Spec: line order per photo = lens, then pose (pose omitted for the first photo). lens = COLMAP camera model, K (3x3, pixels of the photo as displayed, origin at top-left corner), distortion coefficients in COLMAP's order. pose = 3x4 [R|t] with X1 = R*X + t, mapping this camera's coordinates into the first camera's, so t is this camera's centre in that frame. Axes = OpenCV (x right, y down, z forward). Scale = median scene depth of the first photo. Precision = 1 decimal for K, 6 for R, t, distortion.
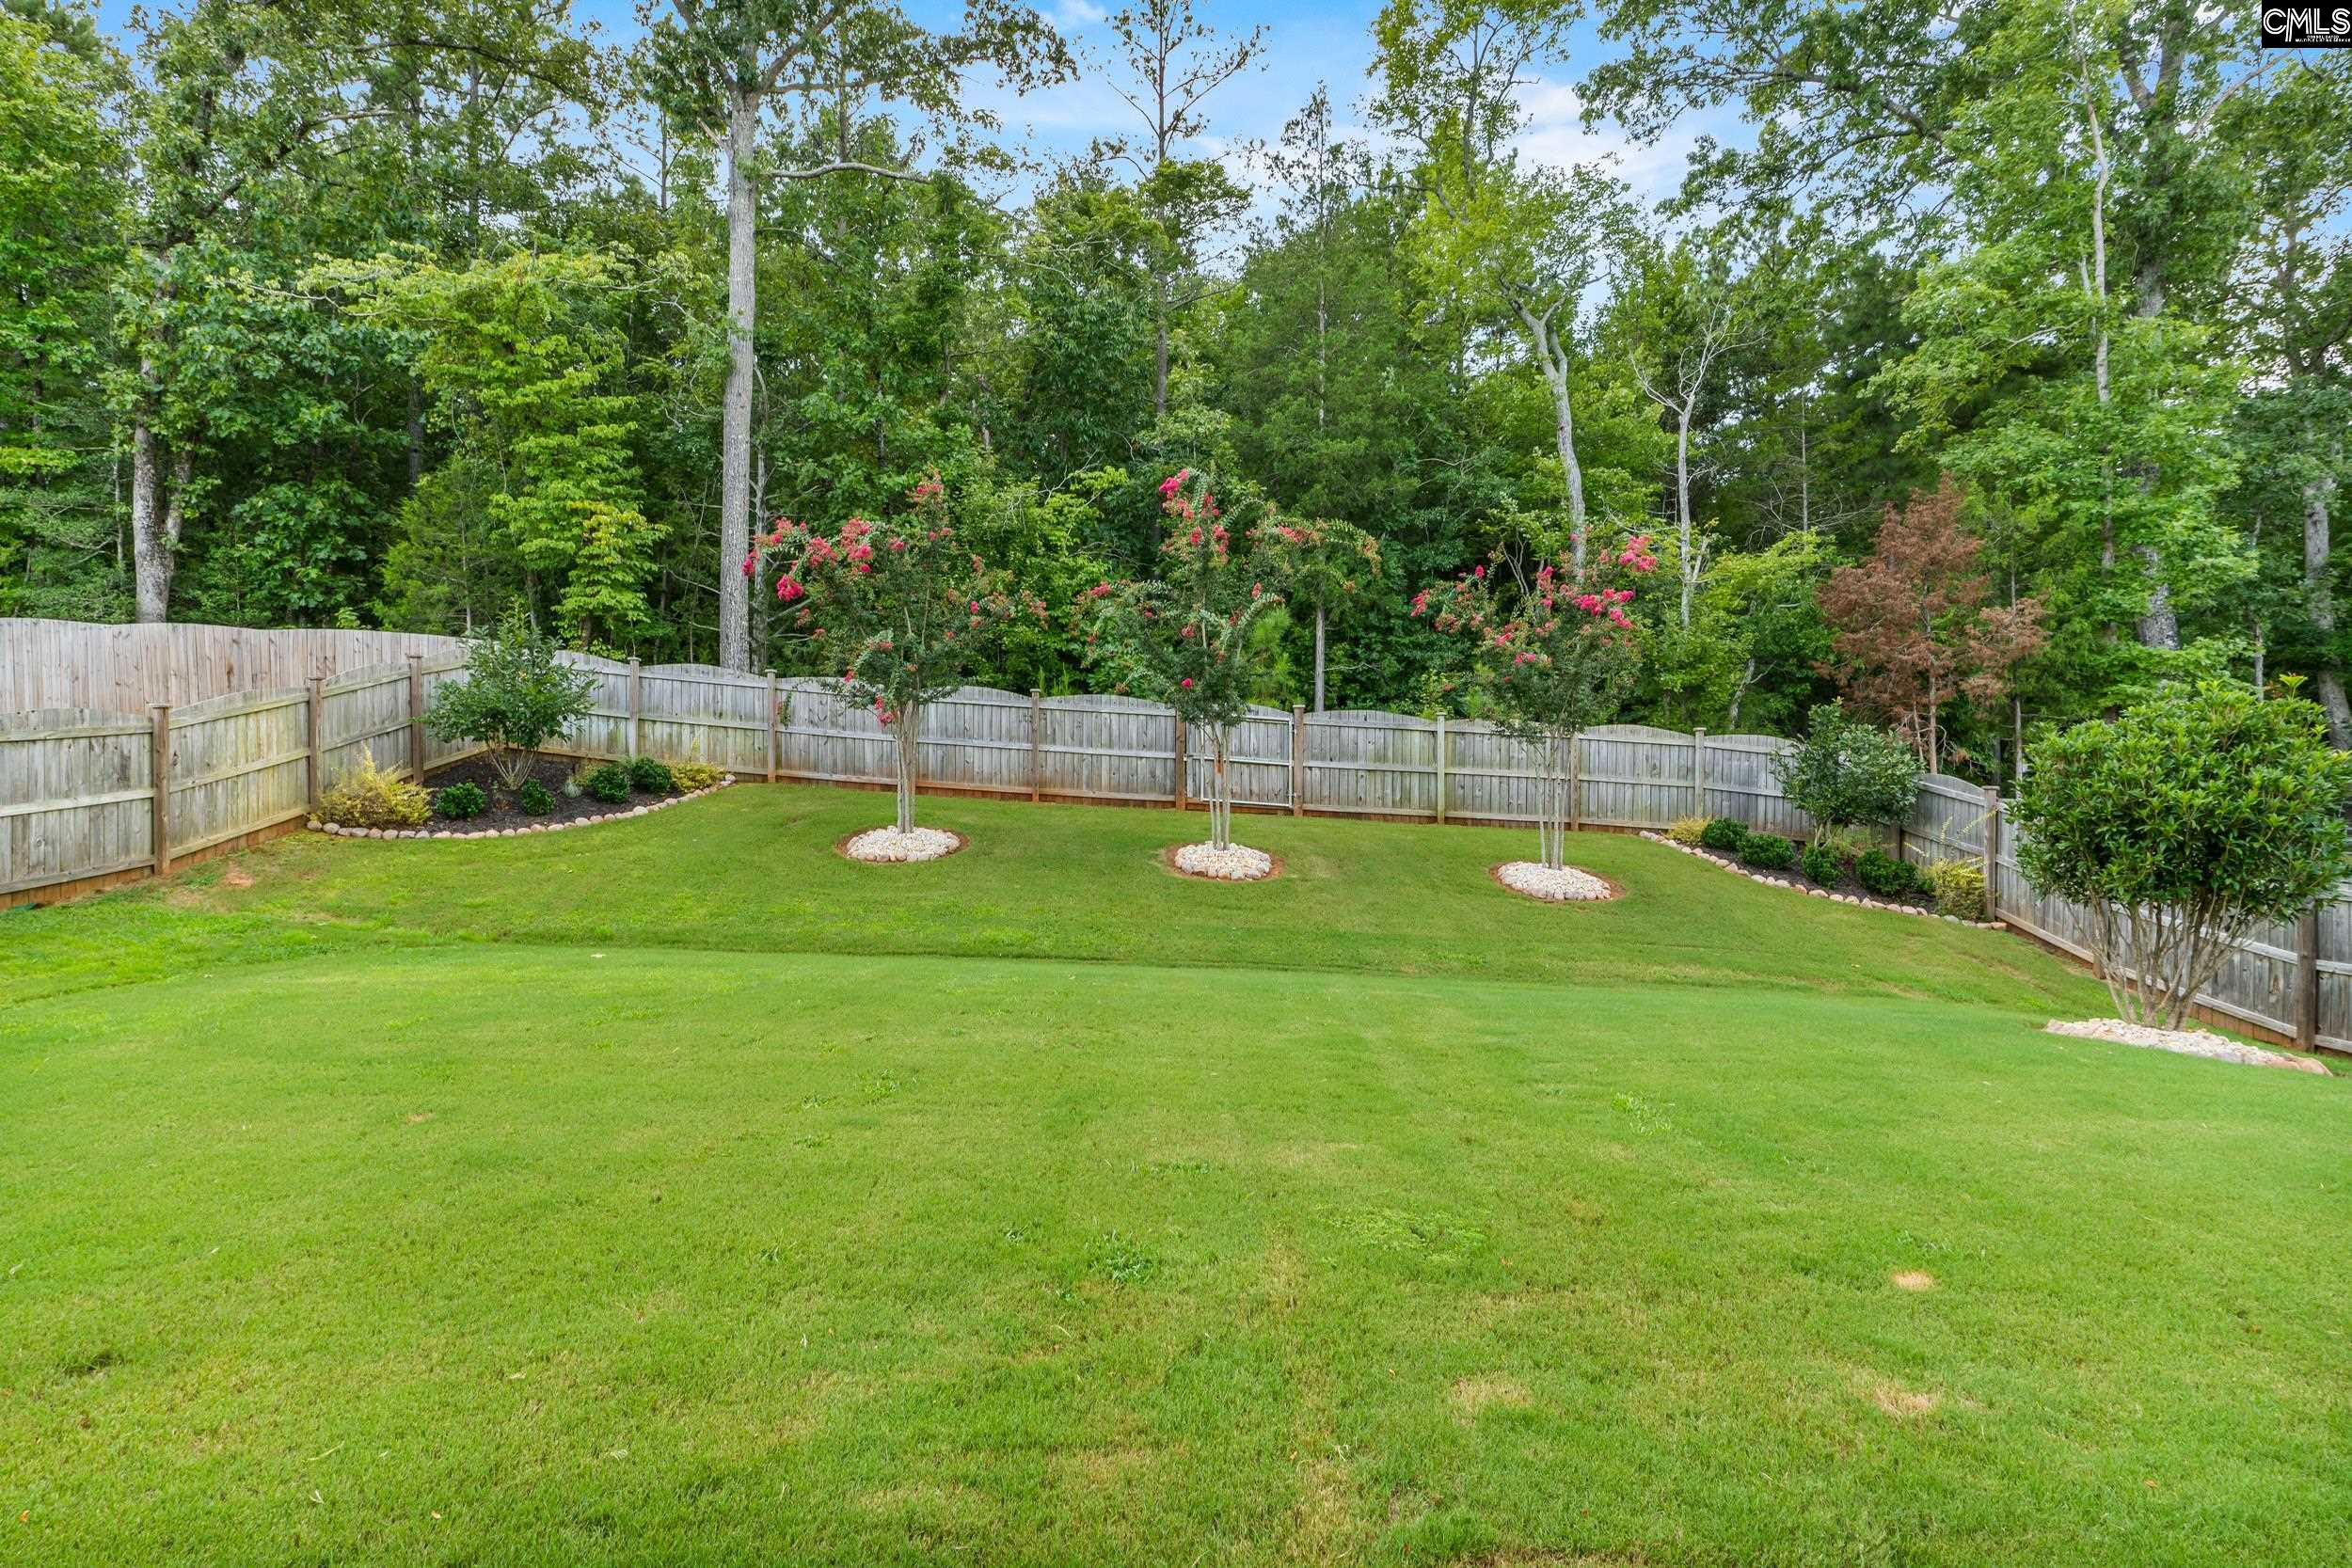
lens RADIAL K [[1089.2, 0, 1172.7], [0, 1089.2, 776.5], [0, 0, 1]] dist [-0.007420, 0.000281]
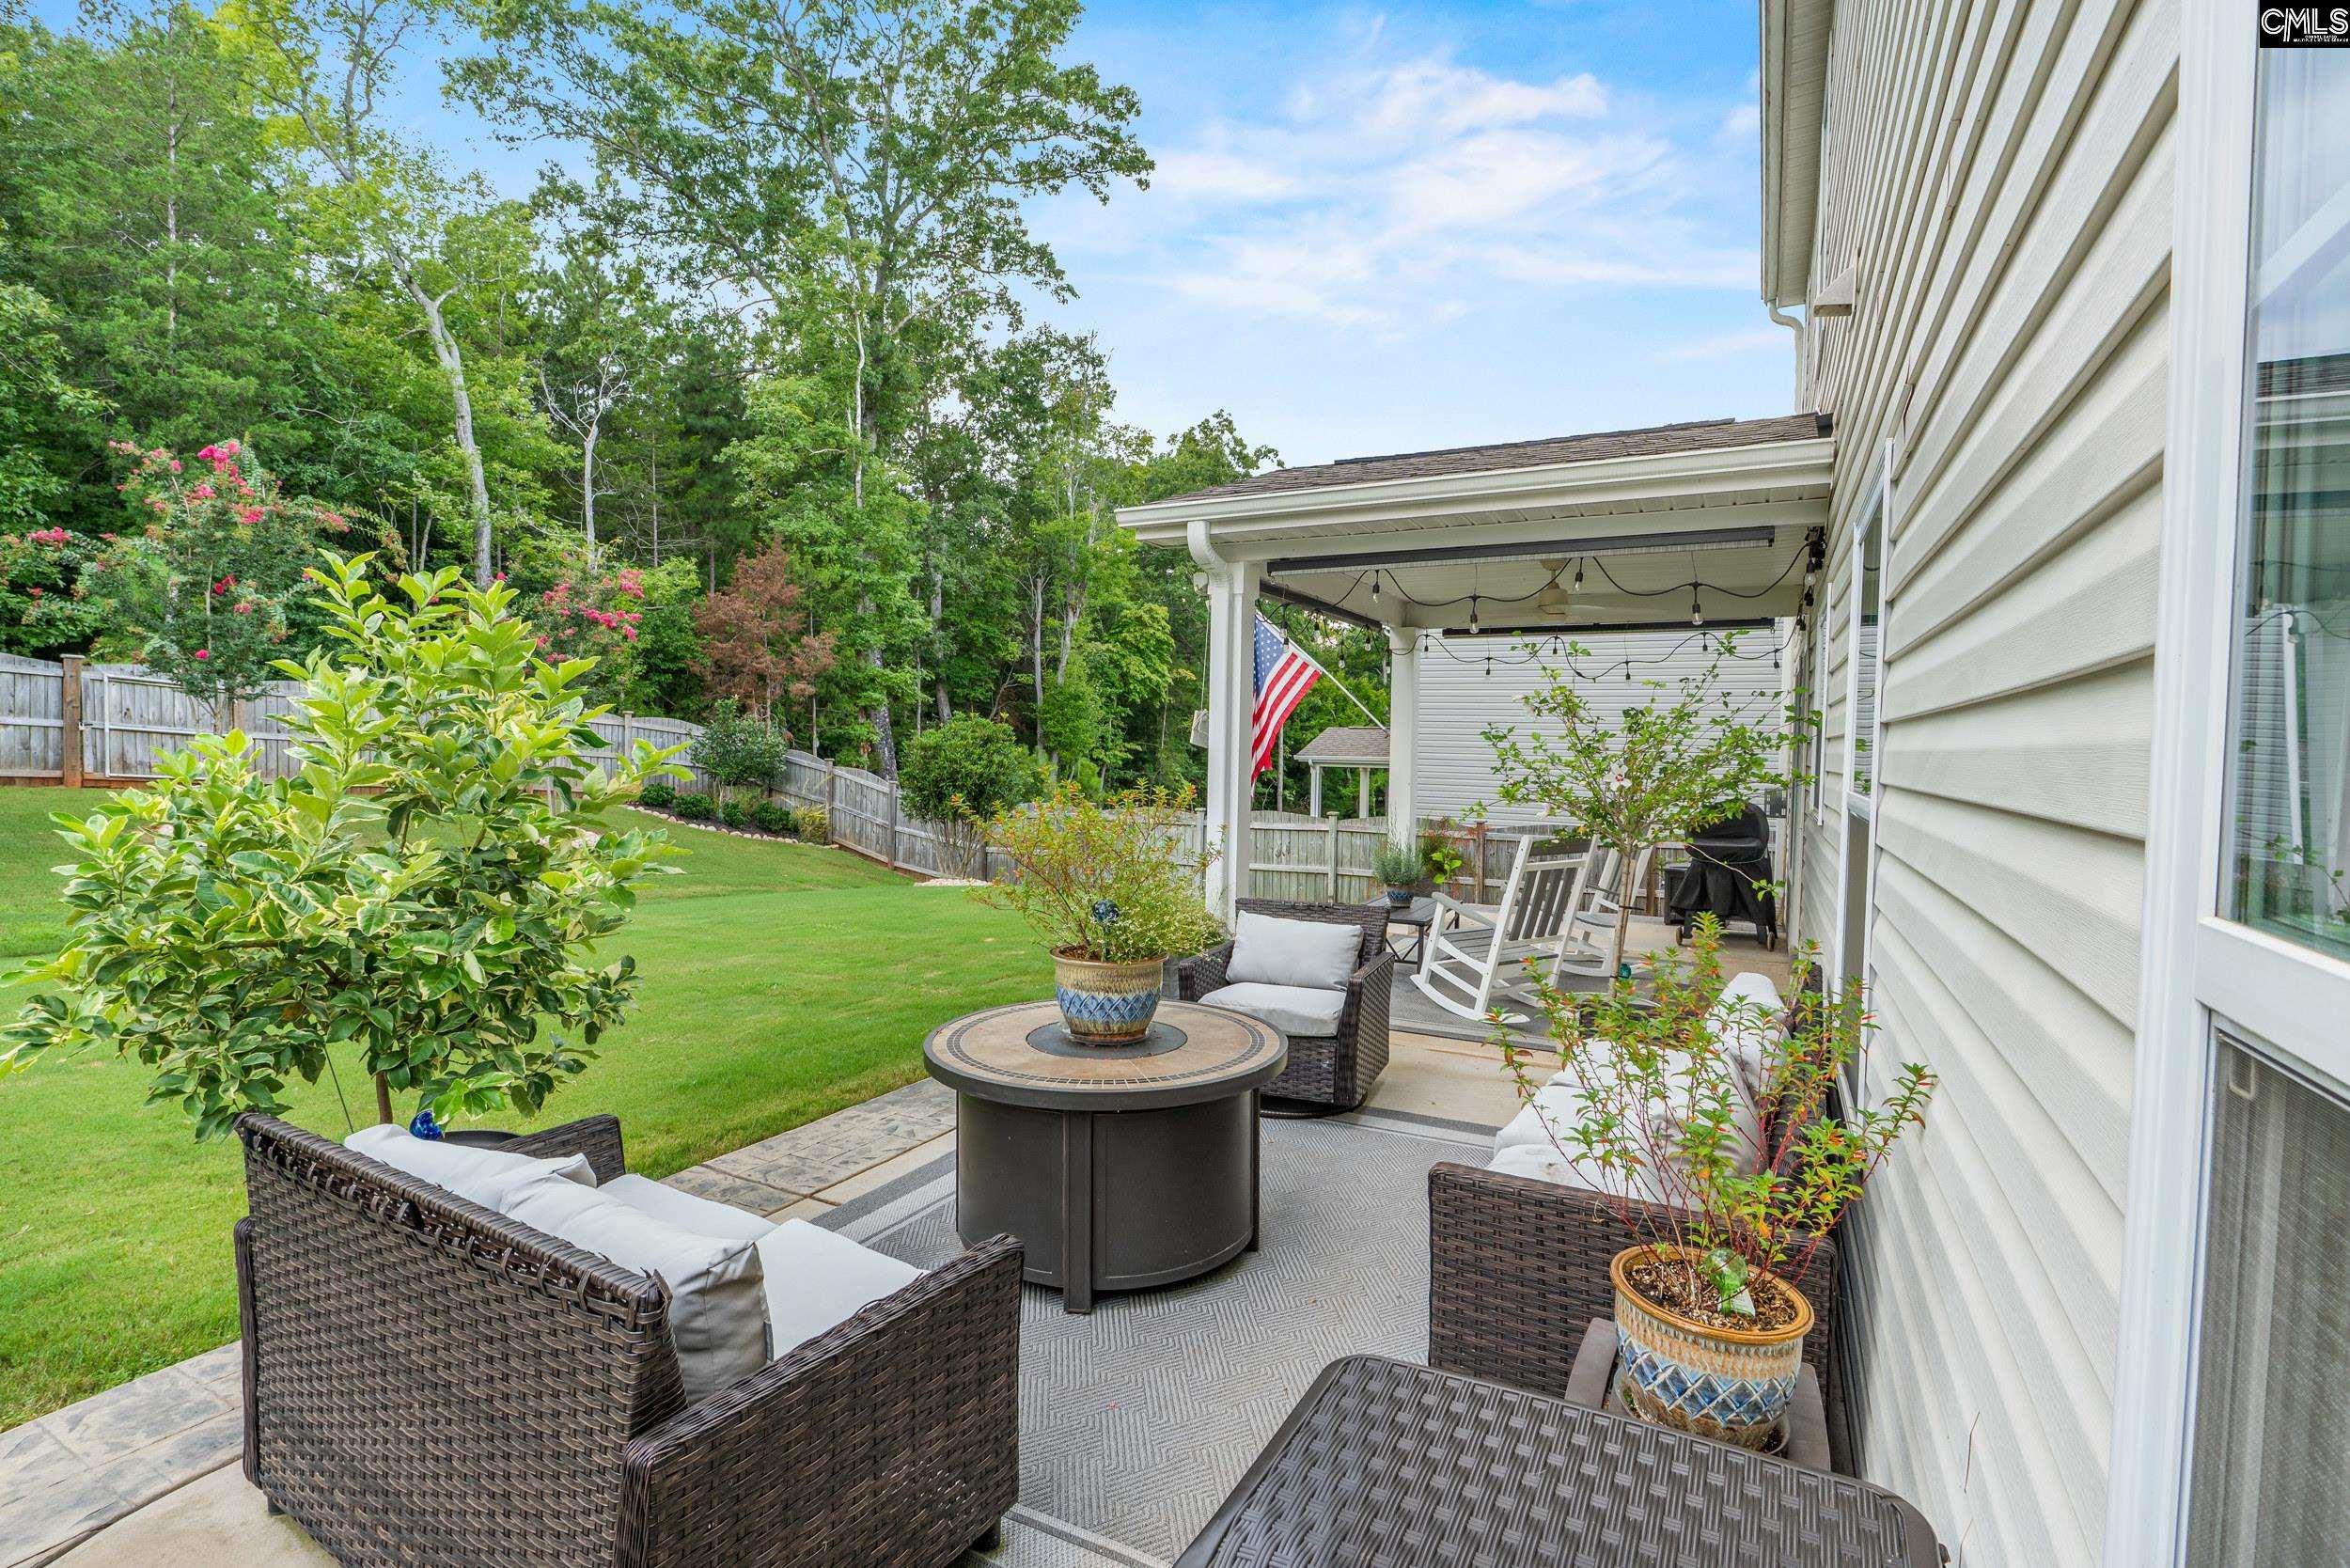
lens RADIAL K [[1088.4, 0, 1165.0], [0, 1088.4, 775.4], [0, 0, 1]] dist [-0.007420, 0.000281]
pose [[0.487713, -0.017522, 0.872828, -0.309886], [-0.012922, 0.999544, 0.027287, -0.012753], [-0.872908, -0.024587, 0.487264, -0.155599]]
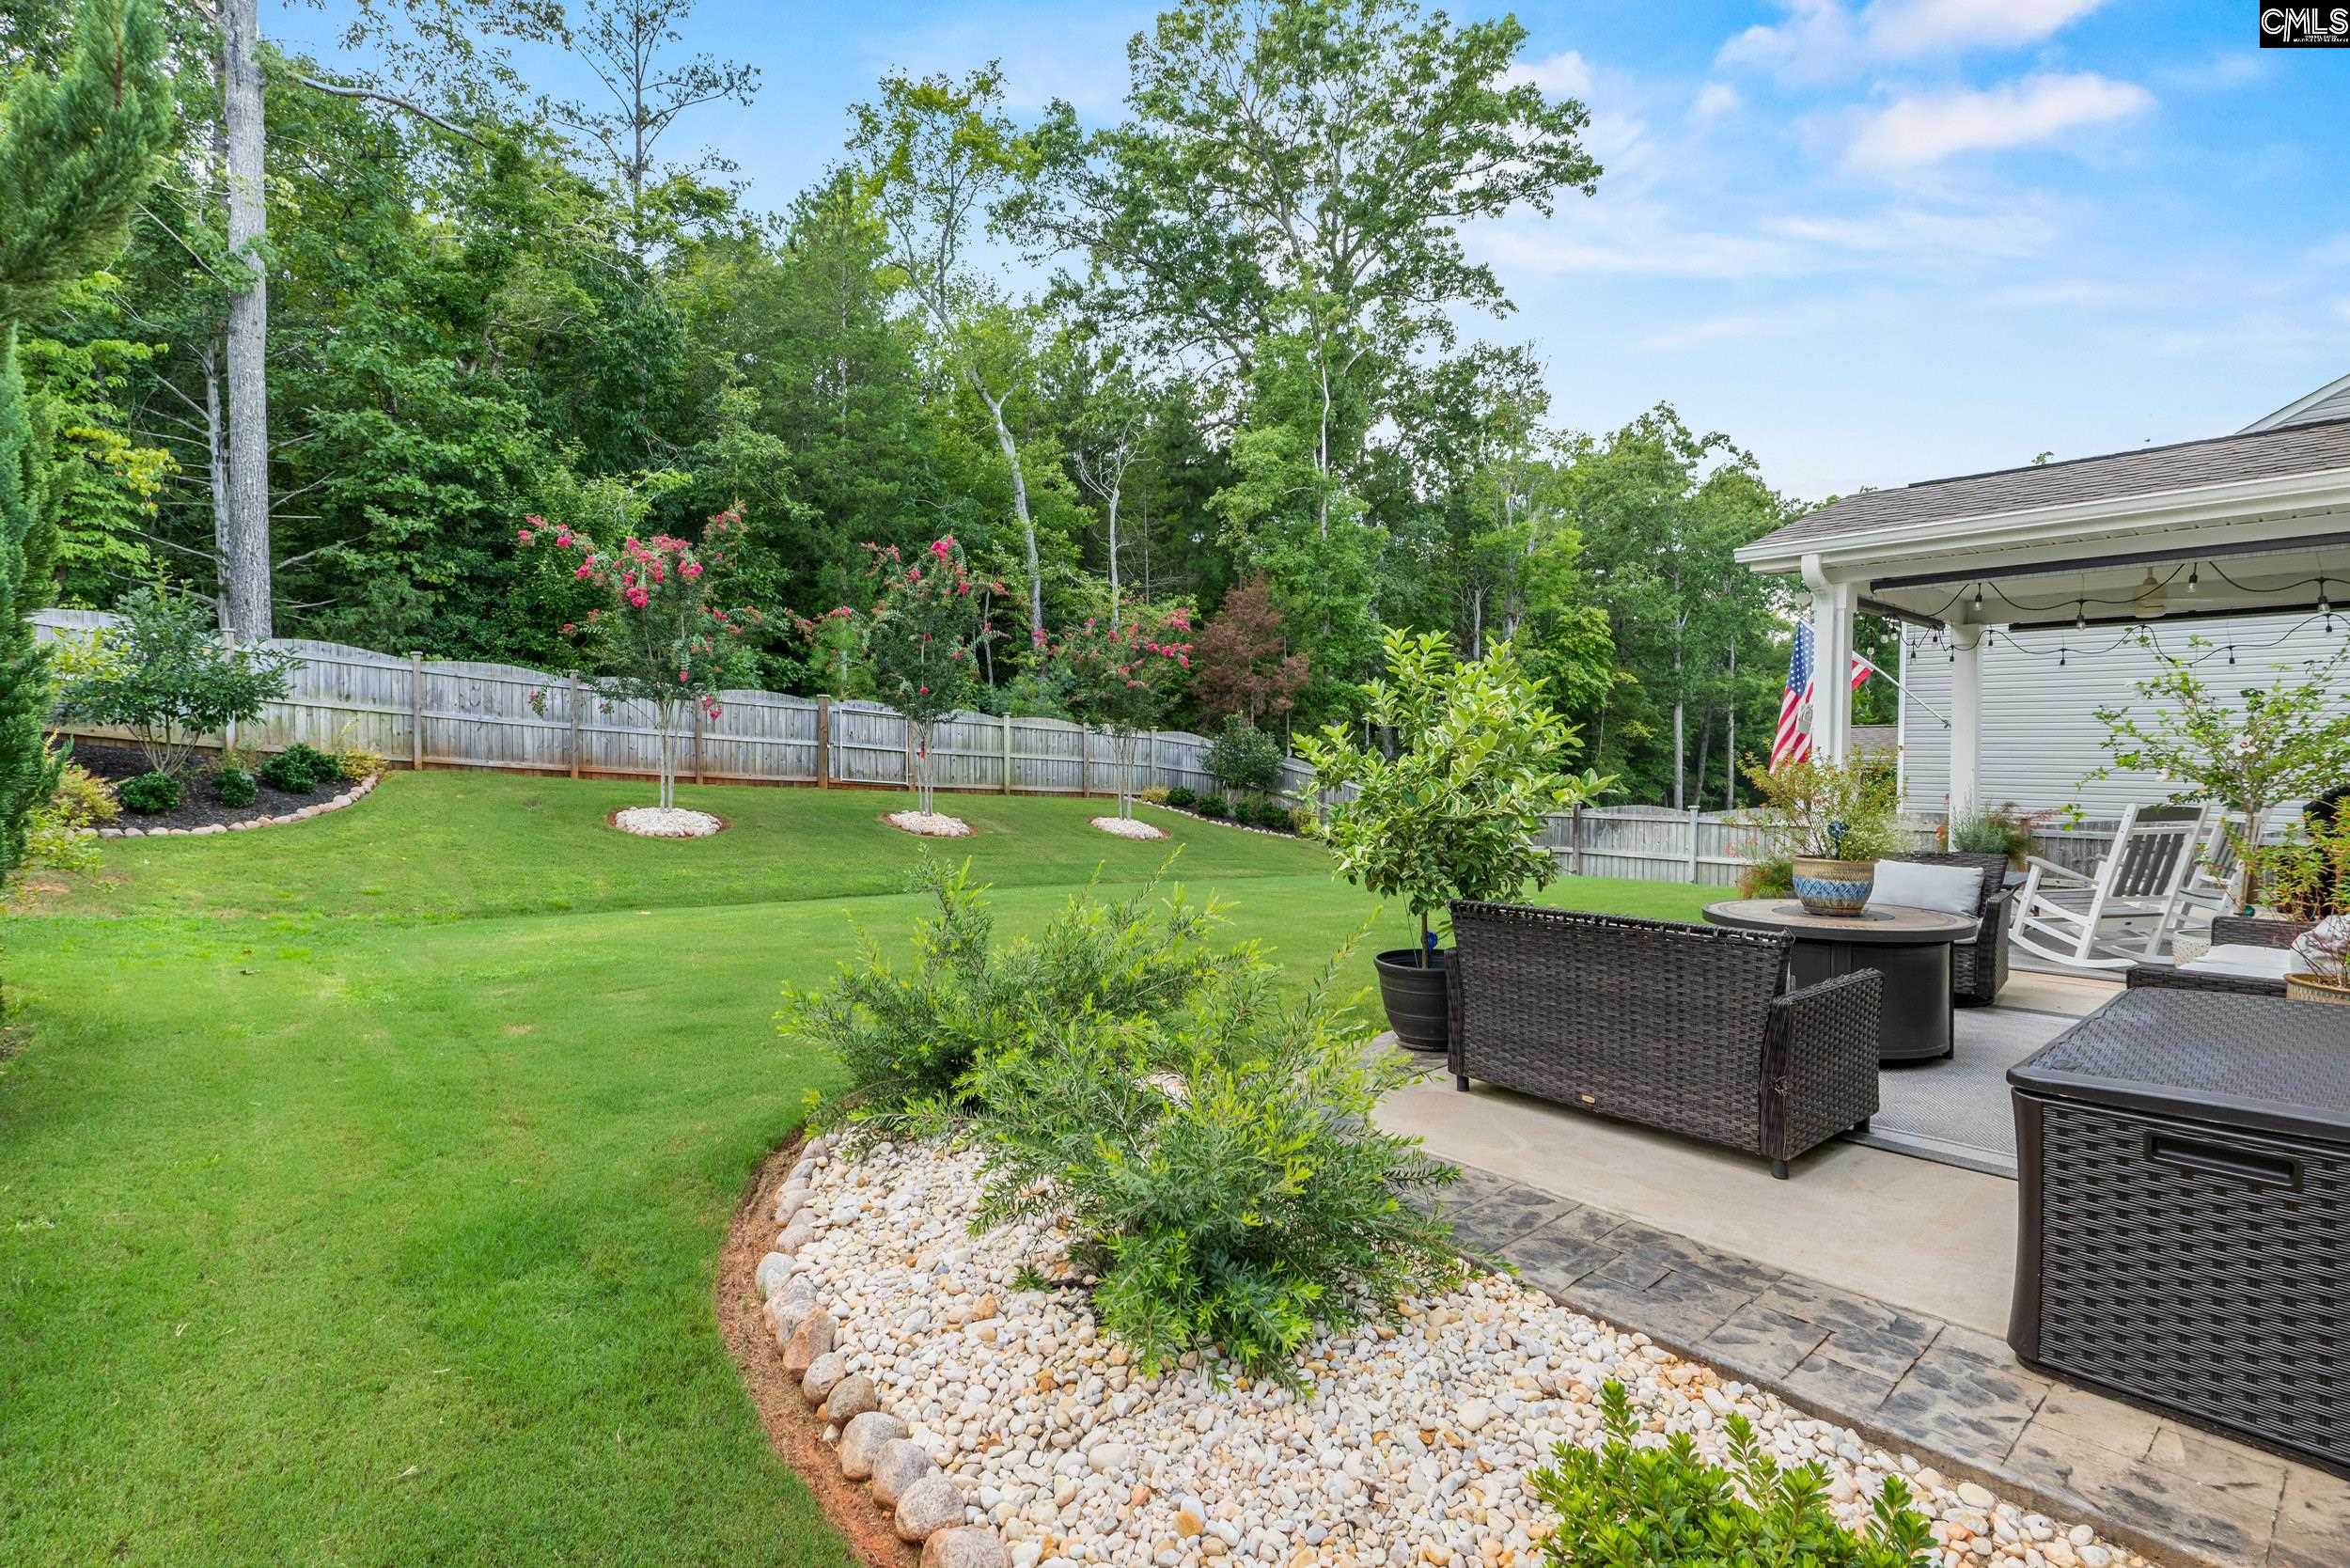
lens RADIAL K [[1088.4, 0, 1172.1], [0, 1088.4, 781.3], [0, 0, 1]] dist [-0.007420, 0.000281]
pose [[0.760977, -0.017022, 0.648555, -0.472271], [0.002646, 0.999729, 0.023134, -0.004172], [-0.648773, -0.015888, 0.760816, -0.160889]]
